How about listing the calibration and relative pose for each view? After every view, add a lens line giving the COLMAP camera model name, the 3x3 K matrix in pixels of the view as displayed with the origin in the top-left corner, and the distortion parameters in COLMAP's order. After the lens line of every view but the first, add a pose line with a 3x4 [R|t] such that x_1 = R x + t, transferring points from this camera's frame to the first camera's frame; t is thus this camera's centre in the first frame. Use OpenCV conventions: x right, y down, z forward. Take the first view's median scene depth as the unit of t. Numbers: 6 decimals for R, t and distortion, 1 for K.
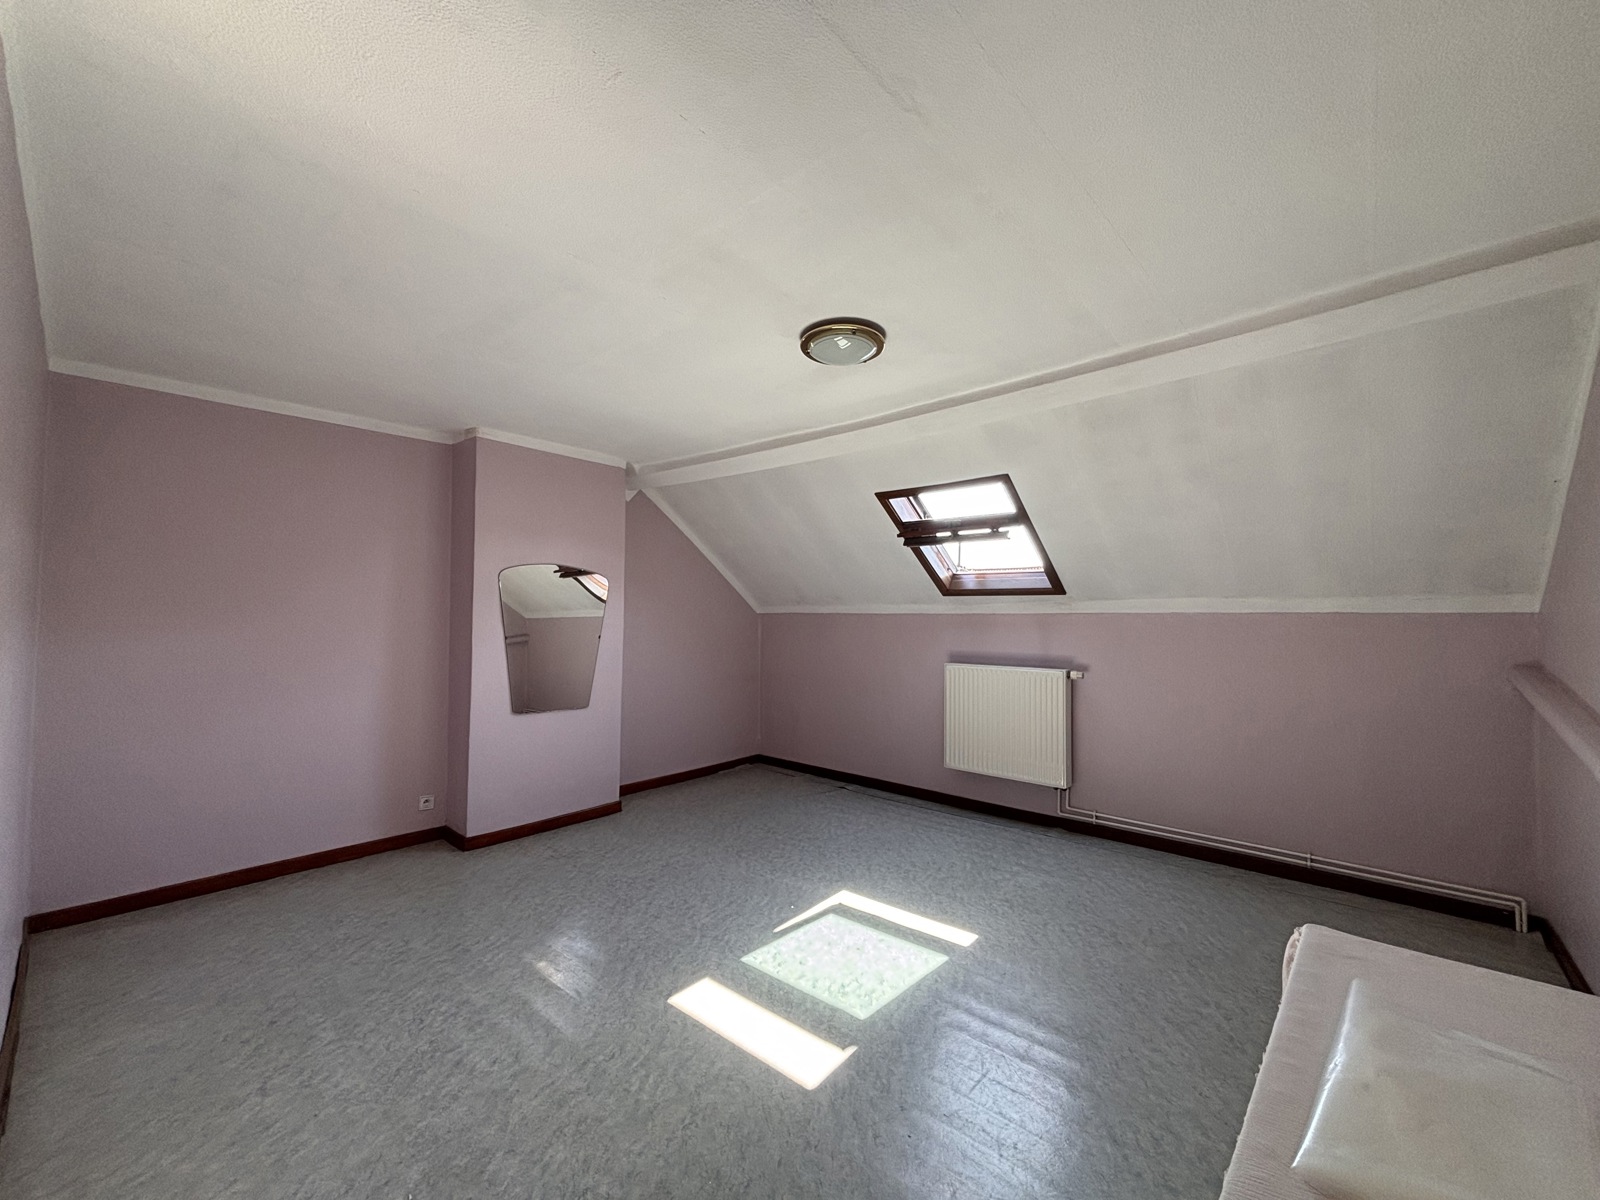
lens RADIAL K [[641.6, 0, 802.4], [0, 641.6, 597.7], [0, 0, 1]] dist [0.002064, -0.000501]
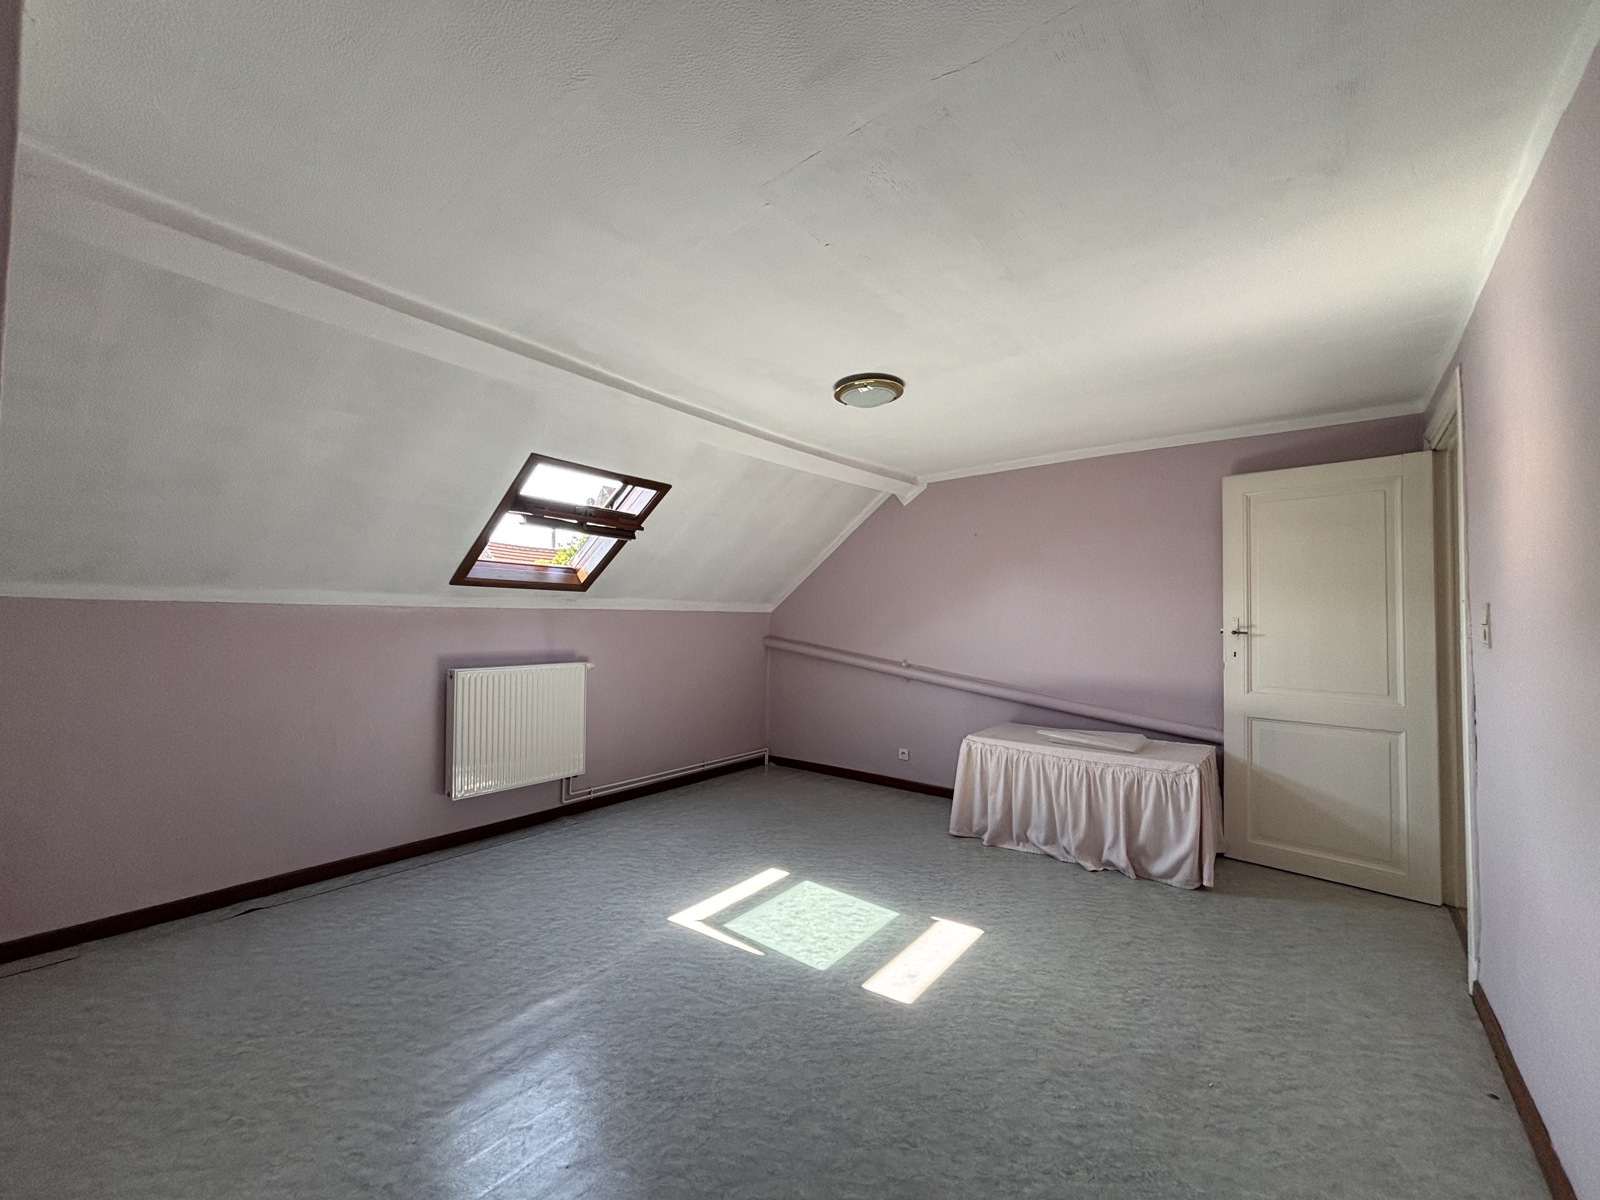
lens RADIAL K [[641.6, 0, 802.4], [0, 641.6, 597.7], [0, 0, 1]] dist [0.002064, -0.000501]
pose [[-0.058256, 0.027045, 0.997935, -0.886233], [-0.042268, 0.998670, -0.029533, 0.028229], [-0.997407, -0.043901, -0.057035, 0.919118]]
